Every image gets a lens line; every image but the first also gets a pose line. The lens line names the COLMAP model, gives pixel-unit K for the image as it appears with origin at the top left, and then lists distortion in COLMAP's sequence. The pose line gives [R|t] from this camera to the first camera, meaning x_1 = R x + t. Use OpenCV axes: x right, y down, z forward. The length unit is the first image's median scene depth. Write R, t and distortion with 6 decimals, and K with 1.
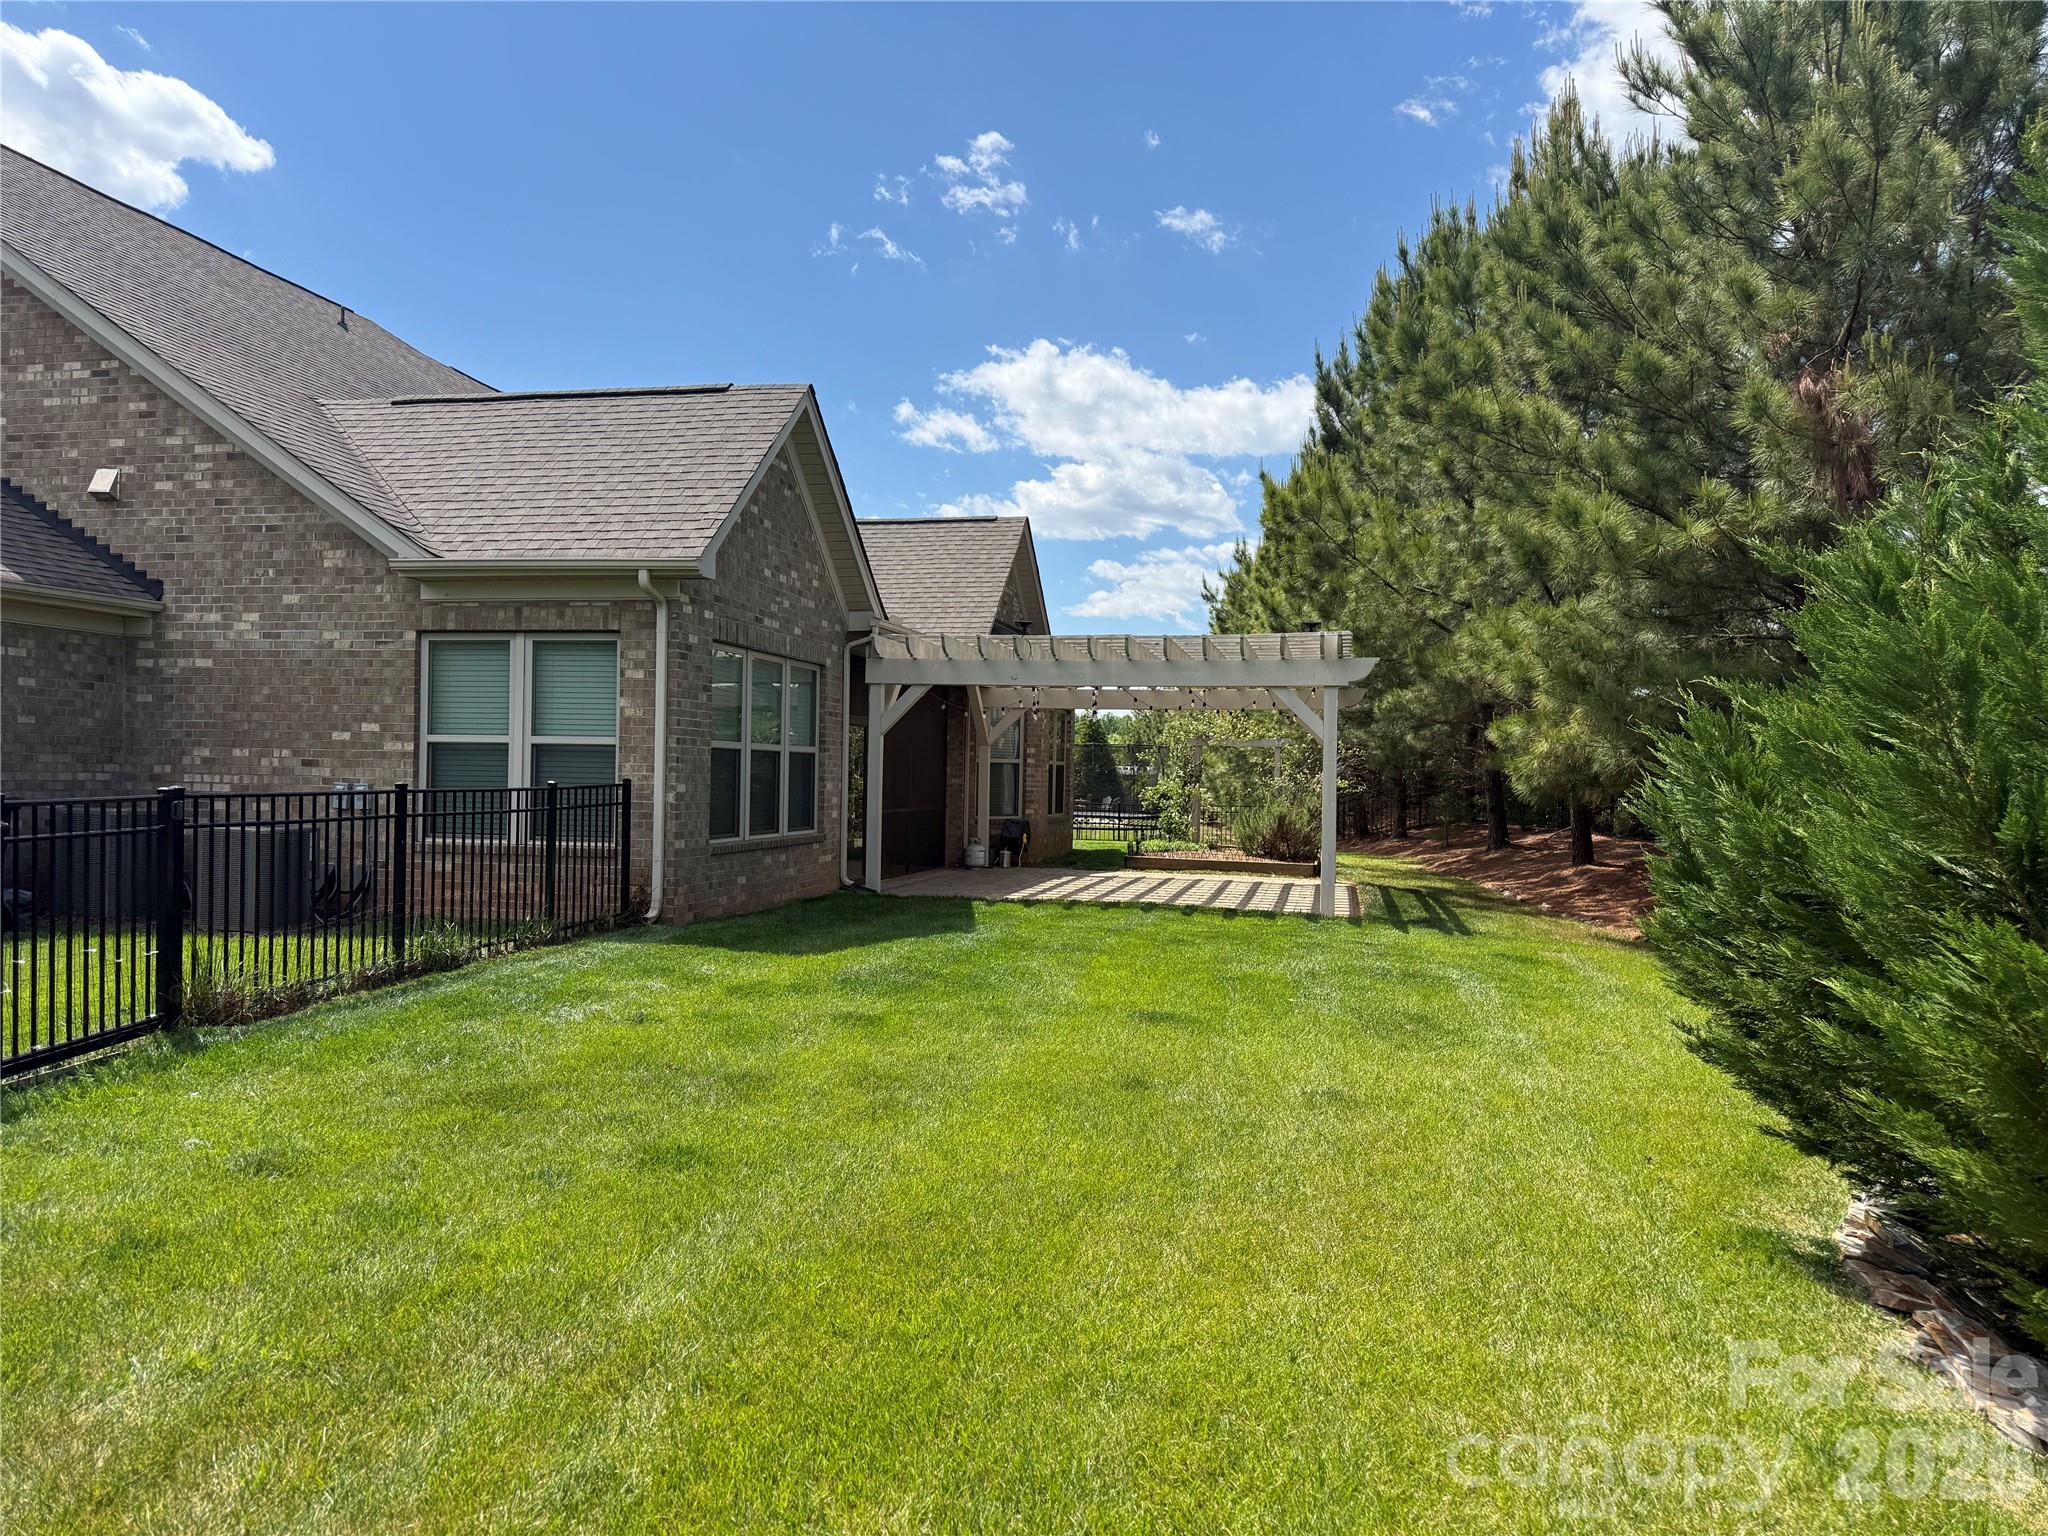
lens RADIAL K [[1424.9, 0, 1023.5], [0, 1424.9, 776.2], [0, 0, 1]] dist [-0.001883, -0.001108]
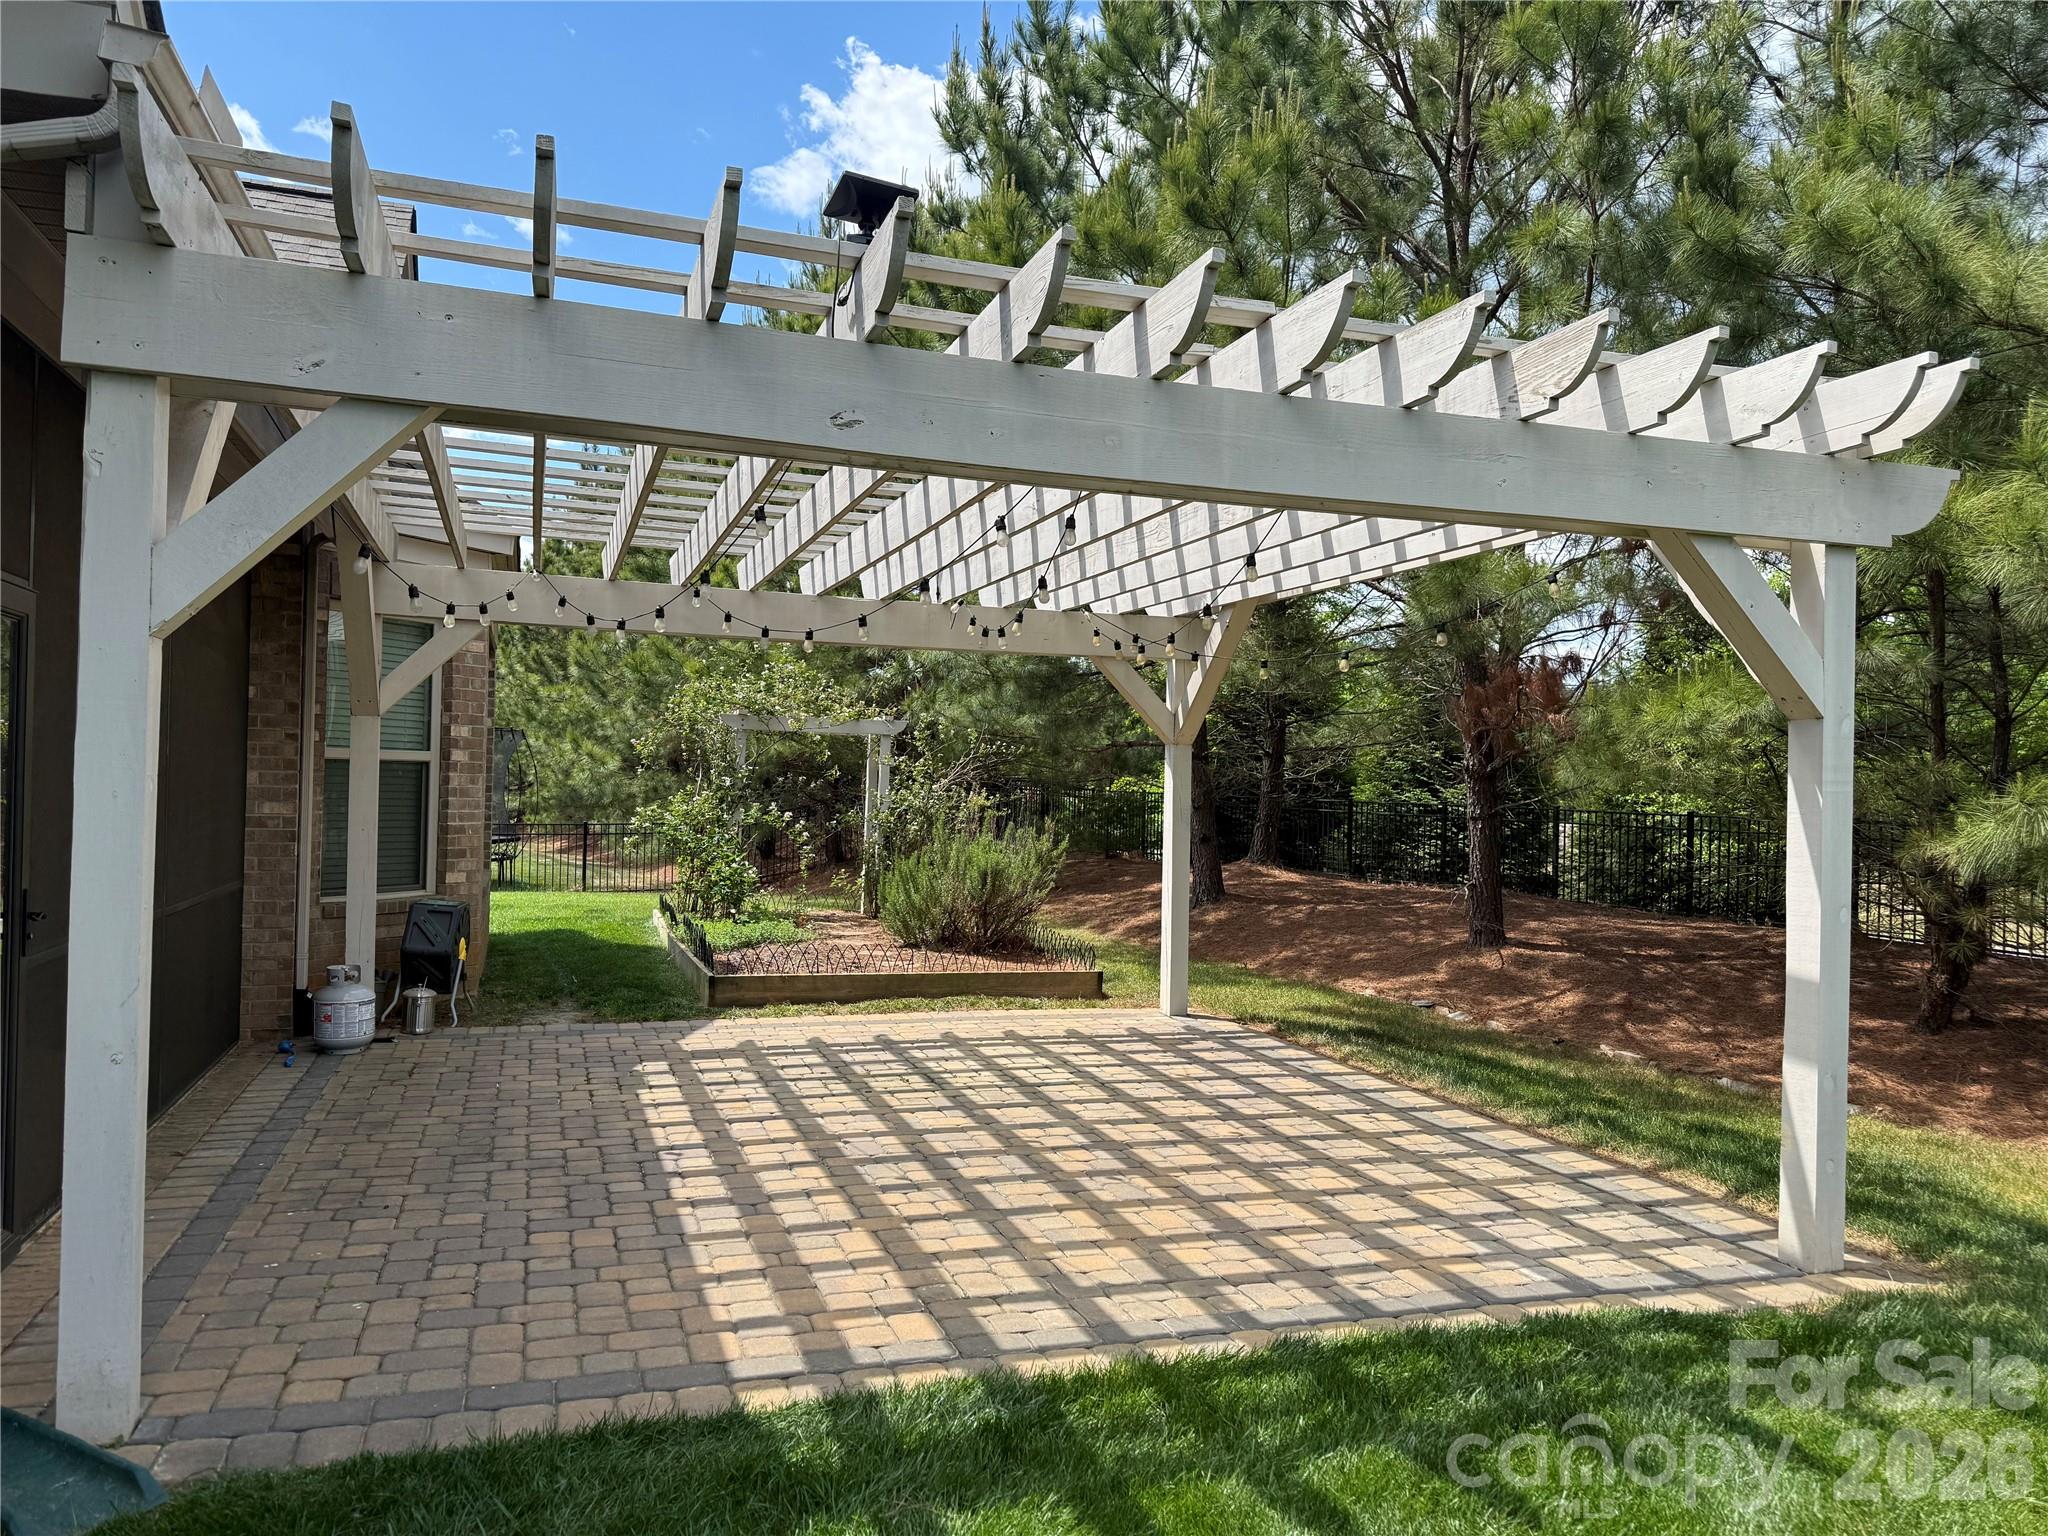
lens RADIAL K [[1424.9, 0, 1023.5], [0, 1424.9, 763.9], [0, 0, 1]] dist [-0.001883, -0.001108]
pose [[0.847648, -0.002144, 0.530555, -0.078404], [0.003321, 0.999994, -0.001266, -0.007534], [-0.530549, 0.002835, 0.847650, 0.584083]]
